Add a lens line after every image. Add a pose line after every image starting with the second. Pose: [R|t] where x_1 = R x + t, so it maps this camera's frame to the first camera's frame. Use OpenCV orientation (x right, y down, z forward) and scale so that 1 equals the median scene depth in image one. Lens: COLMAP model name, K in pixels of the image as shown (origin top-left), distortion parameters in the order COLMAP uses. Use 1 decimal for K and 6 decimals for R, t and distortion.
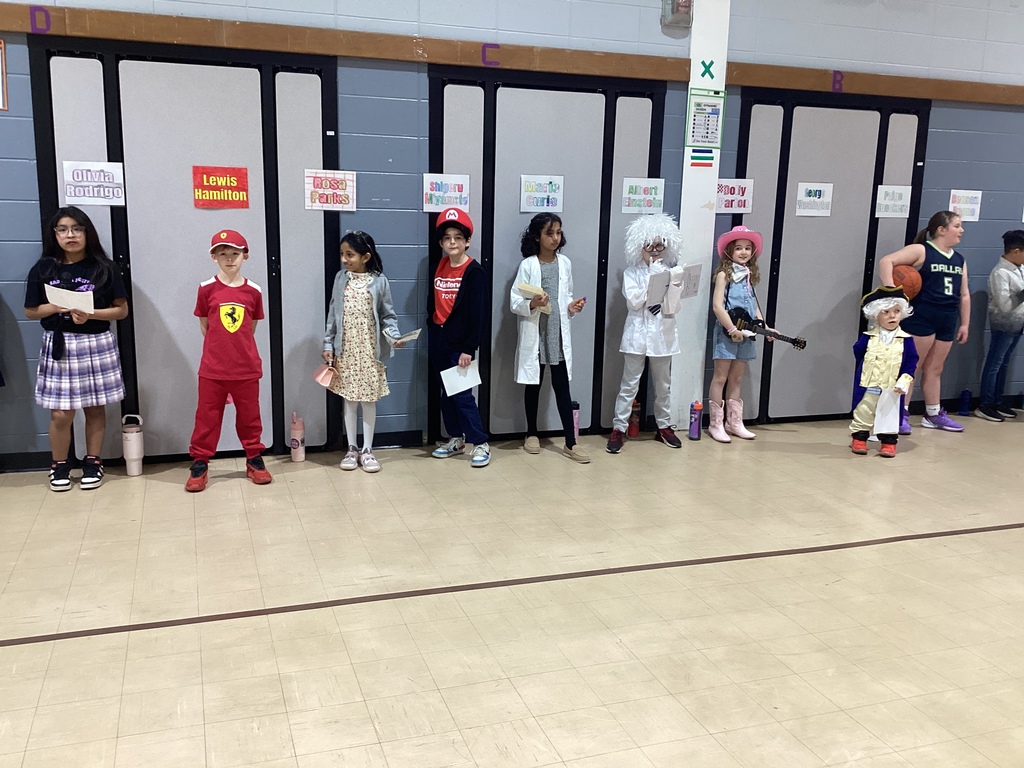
lens RADIAL K [[923.0, 0, 512.0], [0, 923.0, 384.0], [0, 0, 1]] dist [0.130943, -0.257211]
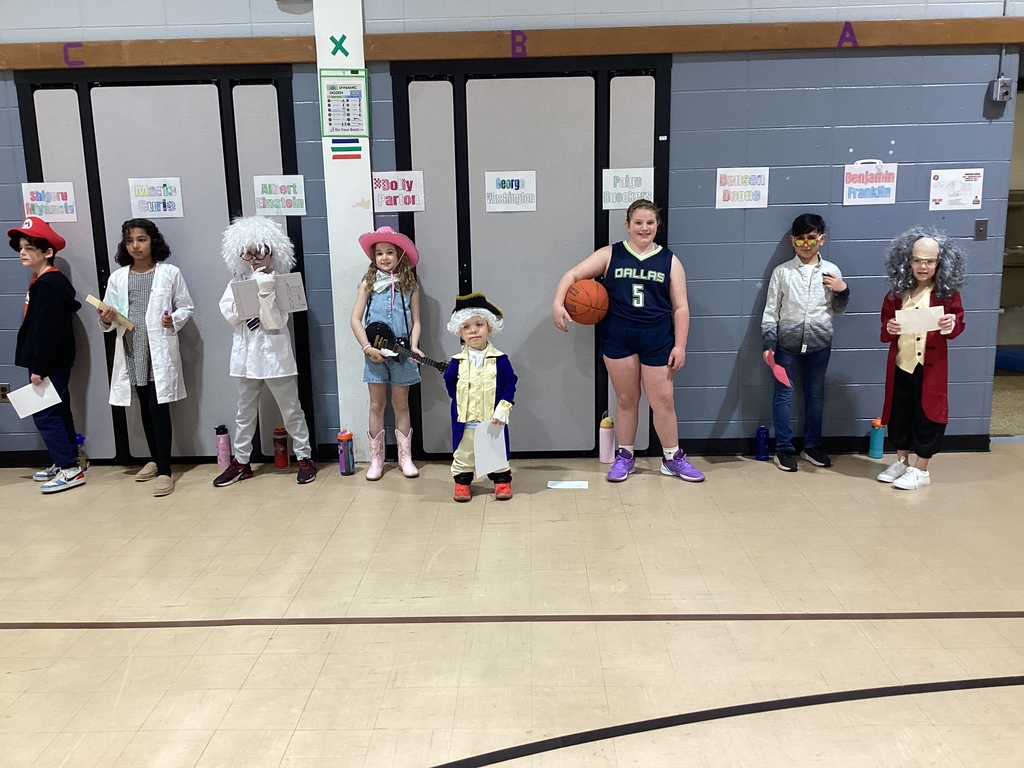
lens RADIAL K [[923.0, 0, 512.0], [0, 923.0, 384.0], [0, 0, 1]] dist [0.130943, -0.257211]
pose [[0.933977, 0.024926, -0.356463, 0.659882], [-0.024424, 0.999684, 0.005912, -0.033932], [0.356498, 0.003184, 0.934291, 0.250238]]
